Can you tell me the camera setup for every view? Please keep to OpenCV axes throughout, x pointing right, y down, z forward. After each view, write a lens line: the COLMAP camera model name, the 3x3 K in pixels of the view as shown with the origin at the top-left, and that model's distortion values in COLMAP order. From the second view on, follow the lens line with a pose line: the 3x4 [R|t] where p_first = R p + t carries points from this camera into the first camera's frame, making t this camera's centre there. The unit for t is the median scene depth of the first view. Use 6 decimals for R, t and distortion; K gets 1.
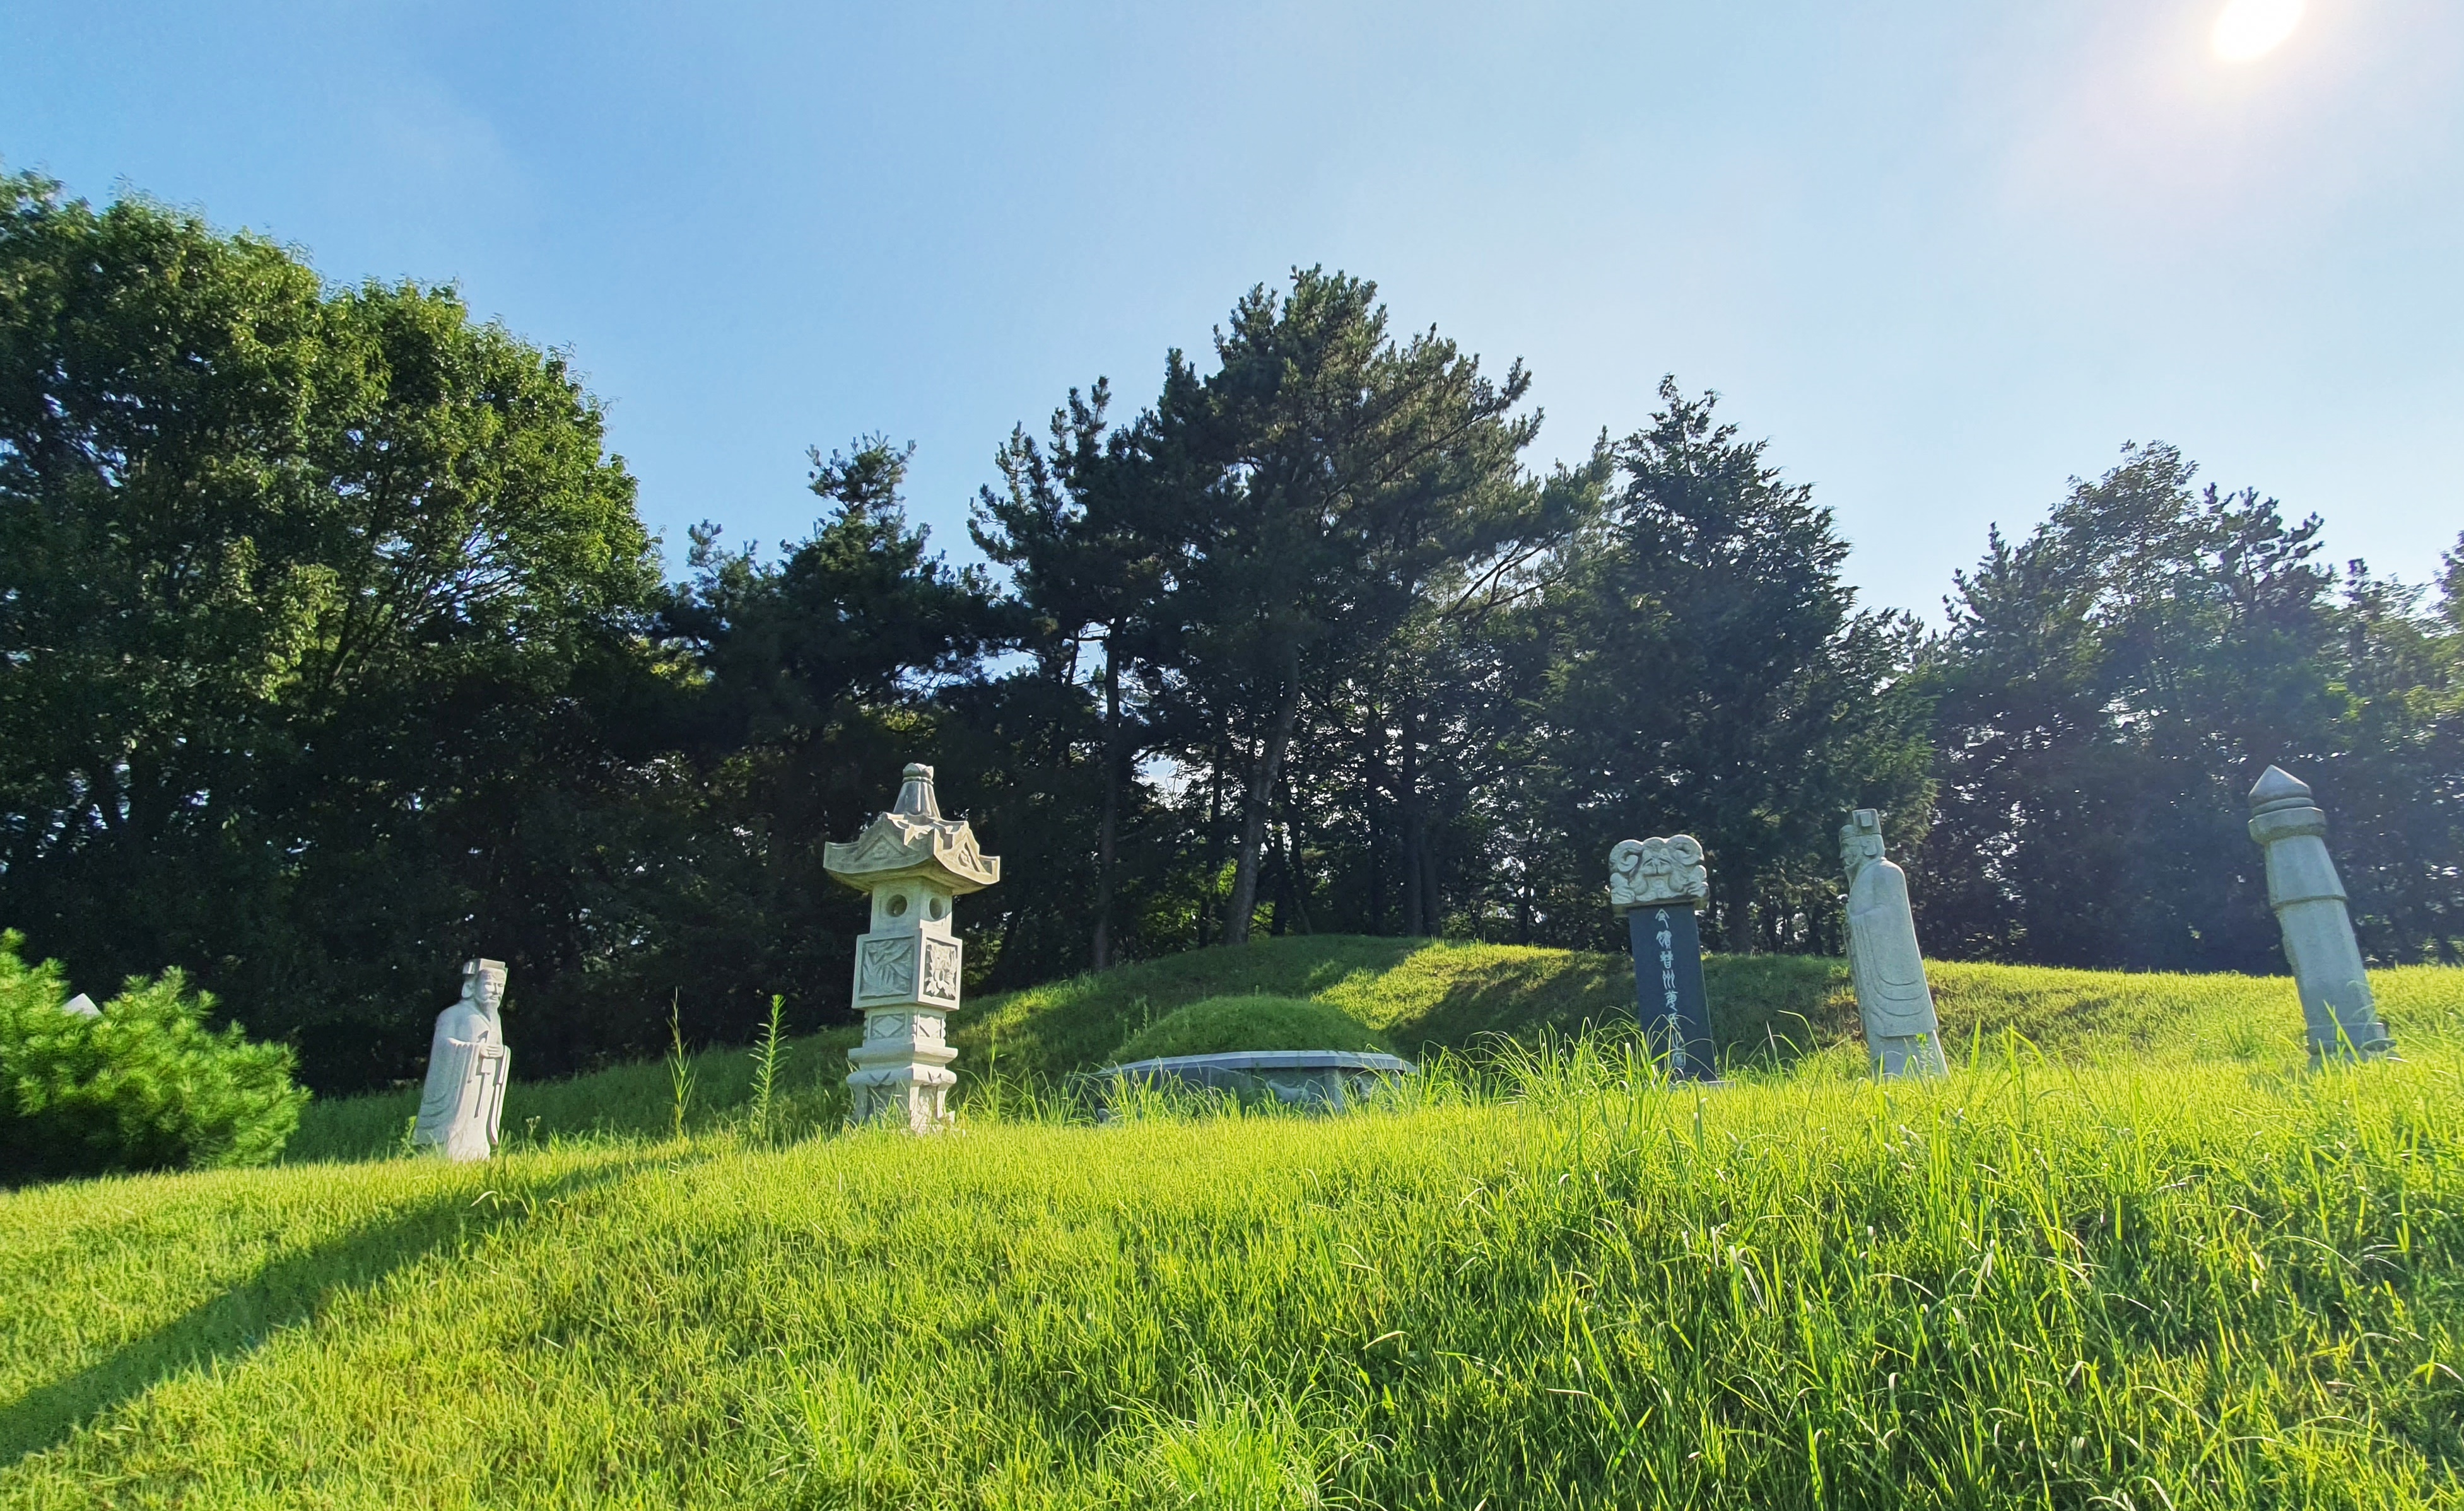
lens RADIAL K [[1137.2, 0, 1372.9], [0, 1137.2, 791.0], [0, 0, 1]] dist [0.001957, -0.000763]
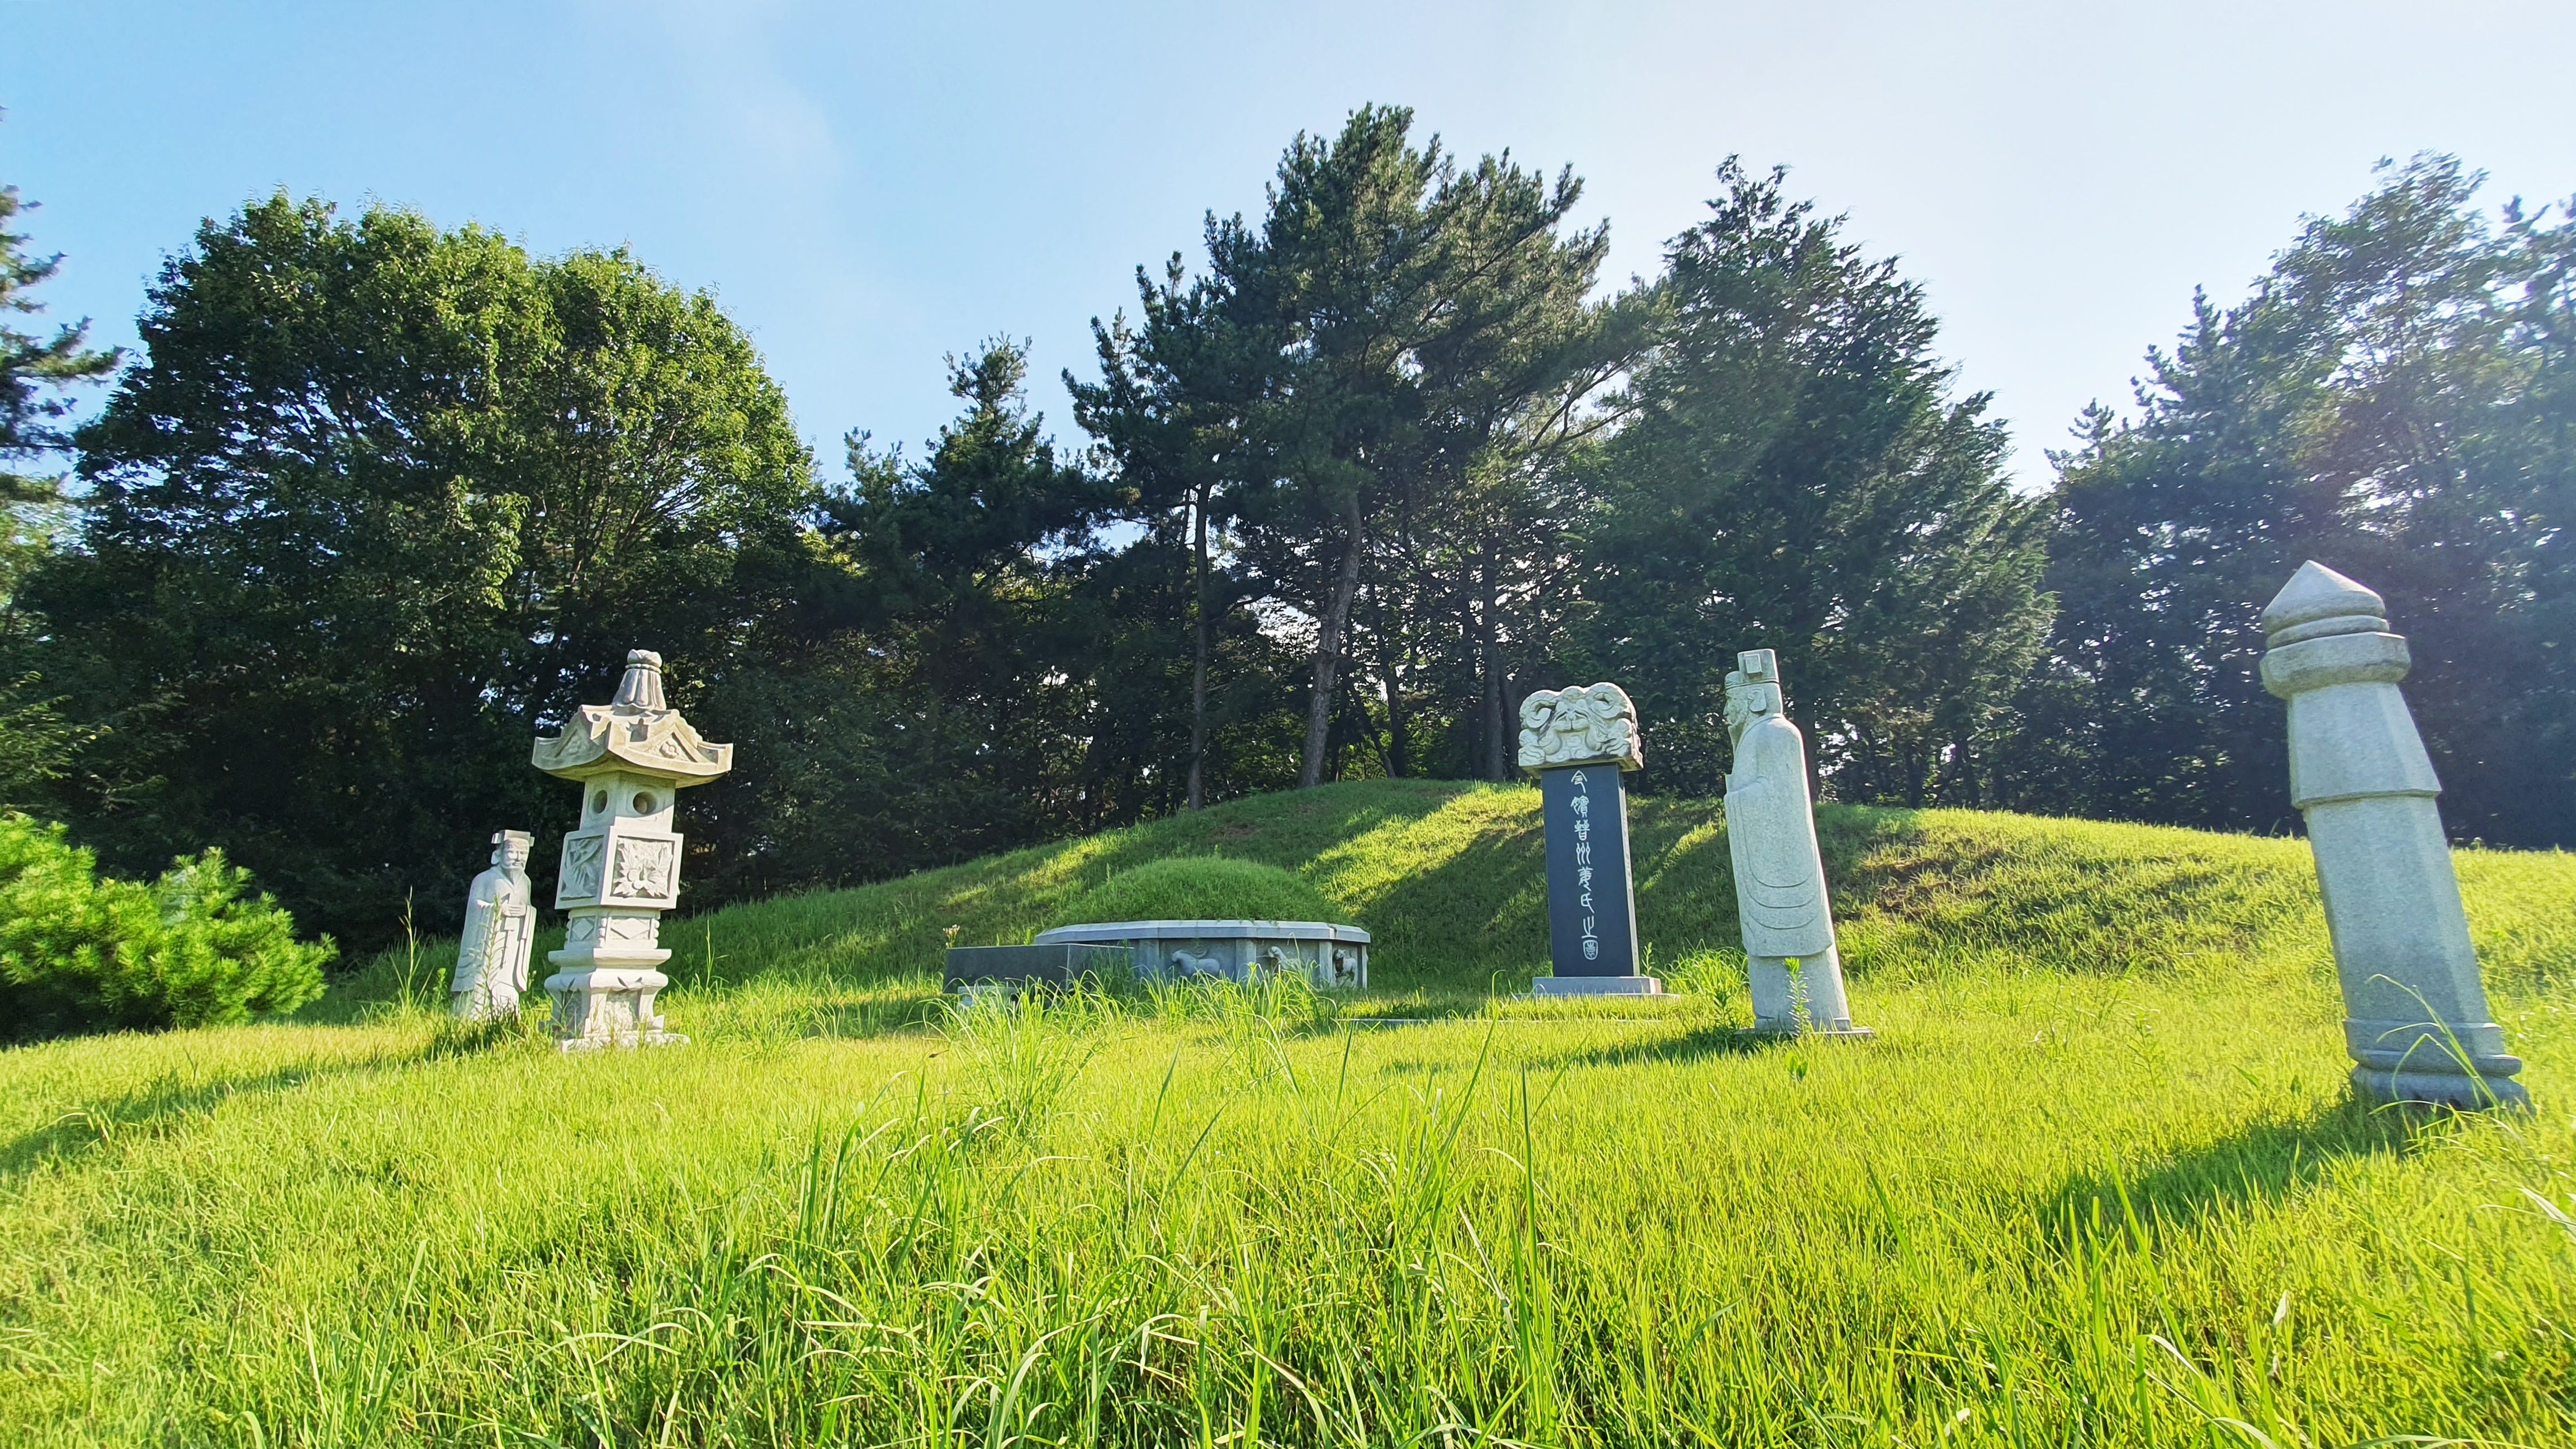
lens RADIAL K [[1029.7, 0, 1283.2], [0, 1029.7, 714.5], [0, 0, 1]] dist [-0.000258, -0.000534]
pose [[0.968173, -0.029615, -0.248524, 0.113867], [0.048813, 0.996249, 0.071447, -0.001927], [0.245476, -0.081304, 0.965987, 0.100253]]
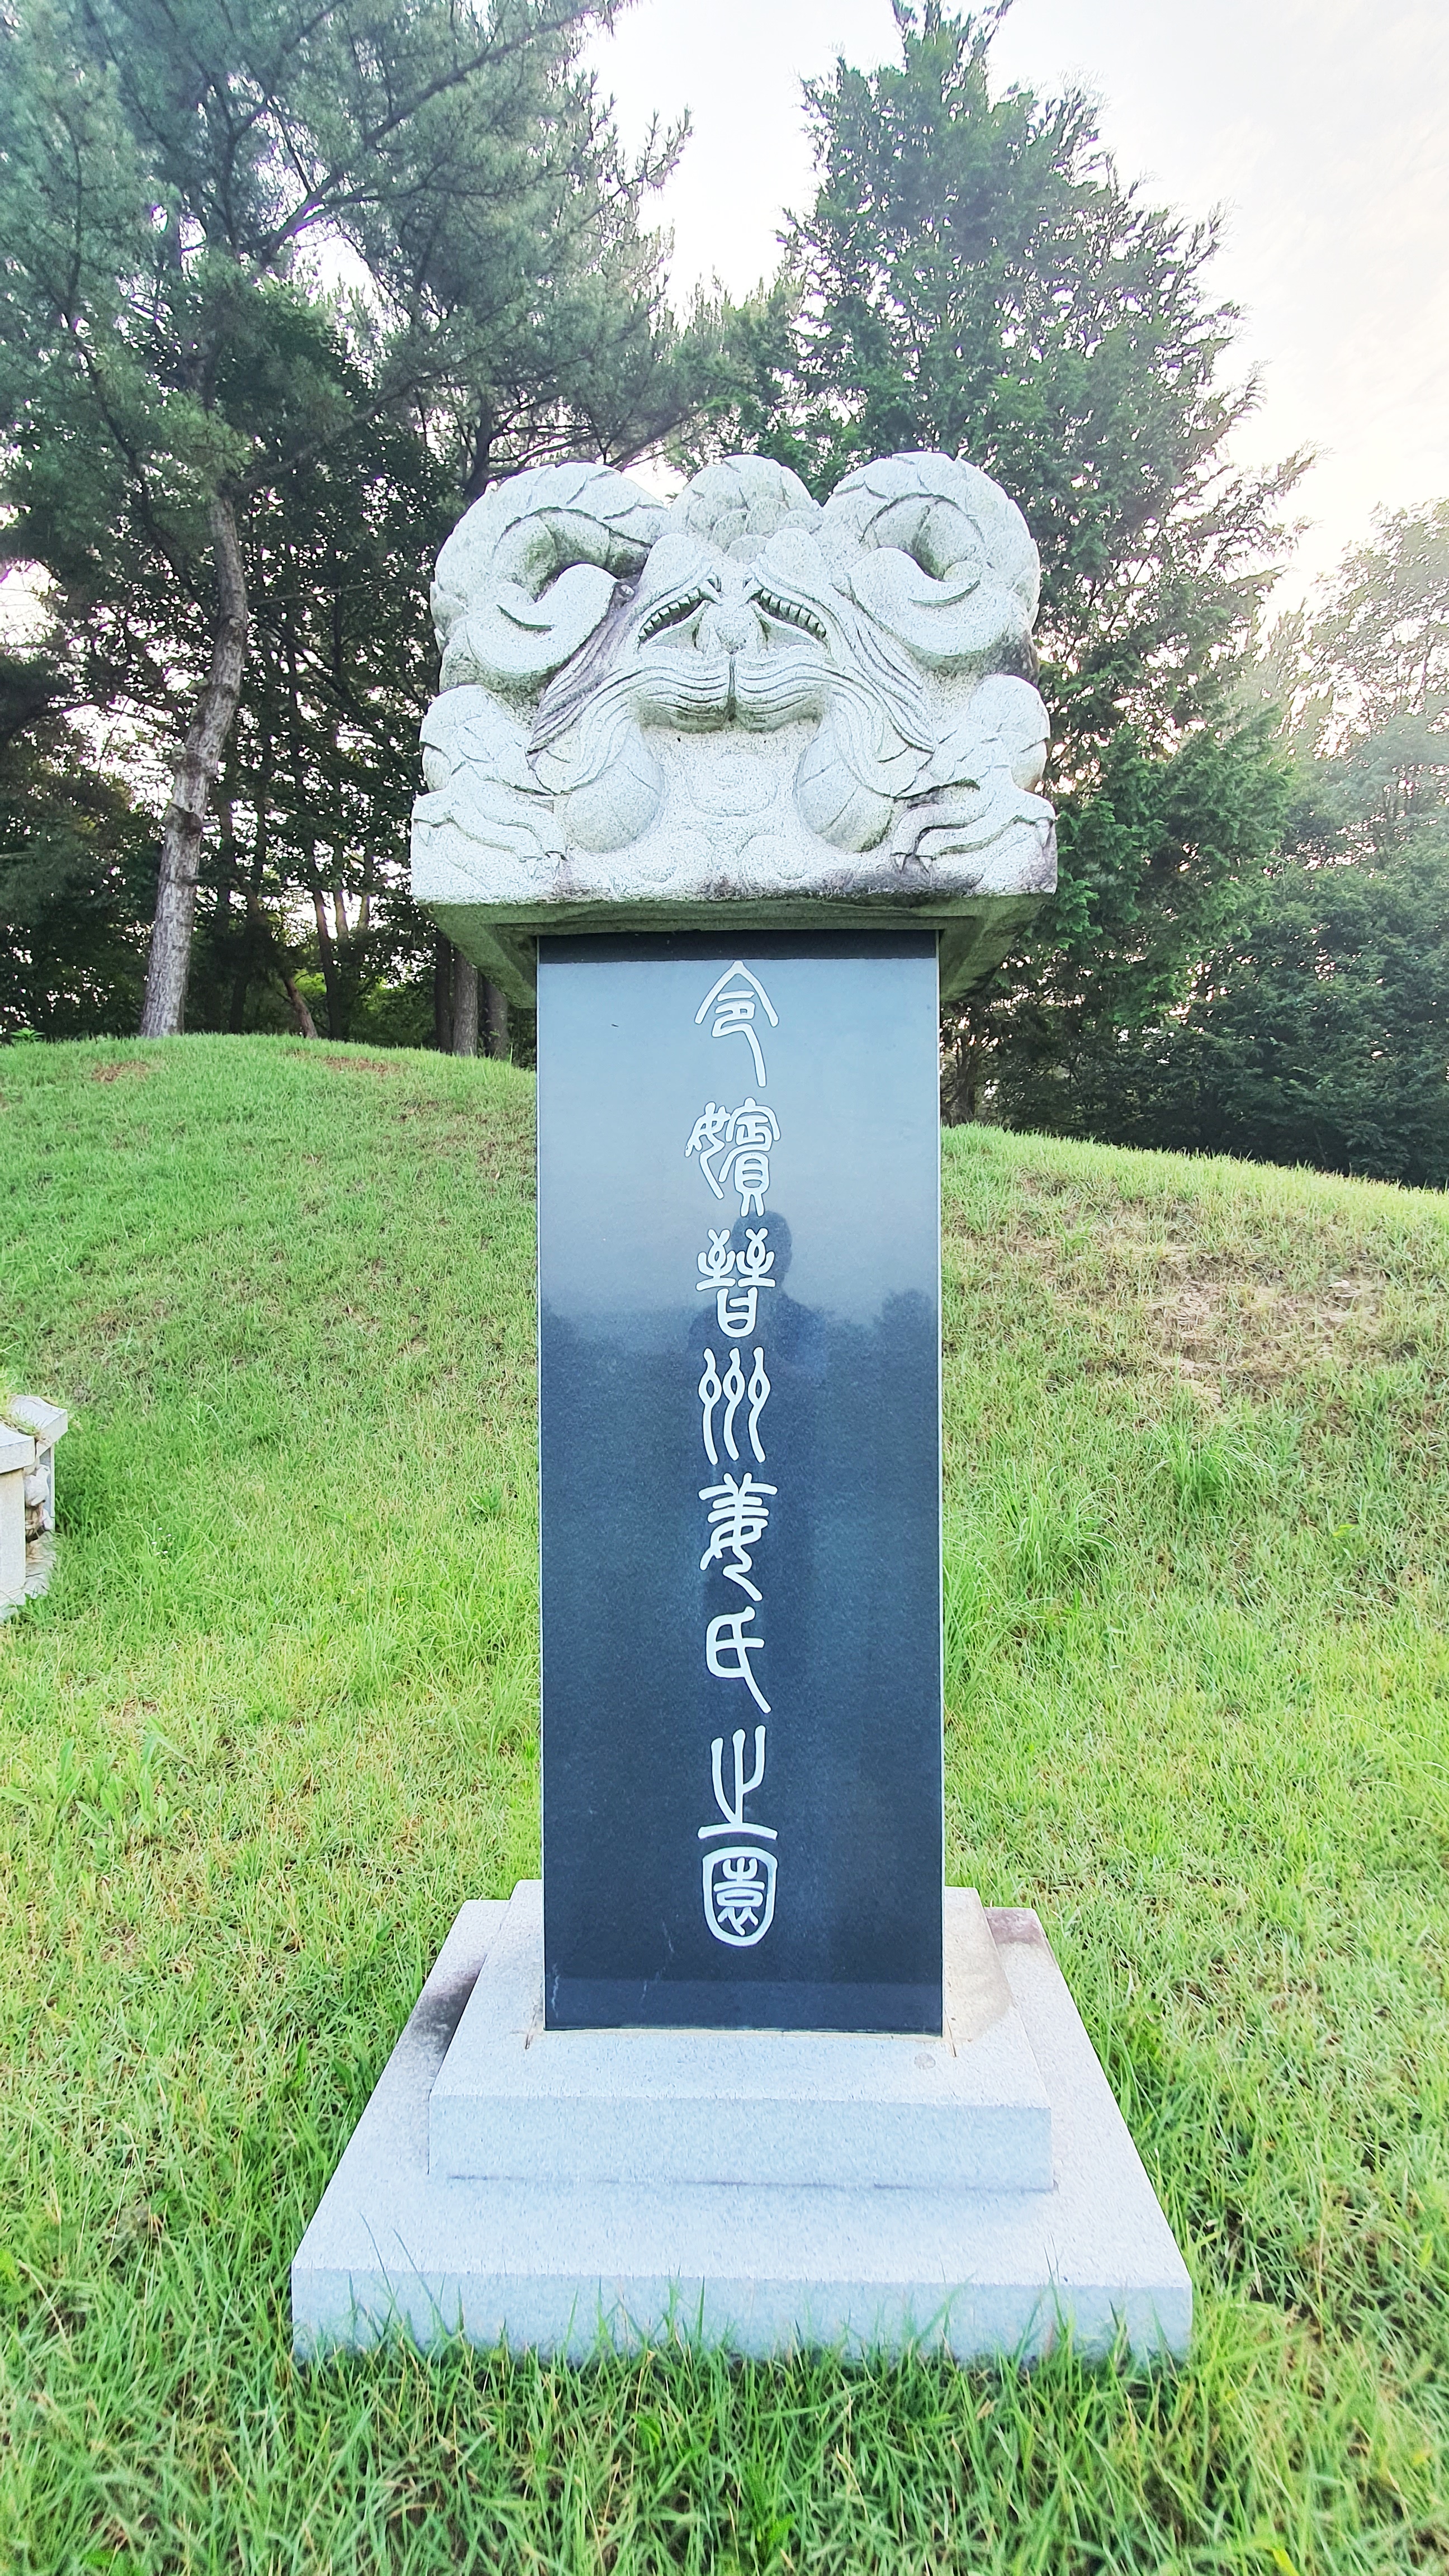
lens RADIAL K [[1029.7, 0, 742.9], [0, 1029.7, 1289.5], [0, 0, 1]] dist [-0.000258, -0.000534]
pose [[0.979056, 0.025424, 0.201999, 0.111036], [-0.092227, 0.939918, 0.328707, 0.048760], [-0.181505, -0.340452, 0.922577, 0.417001]]
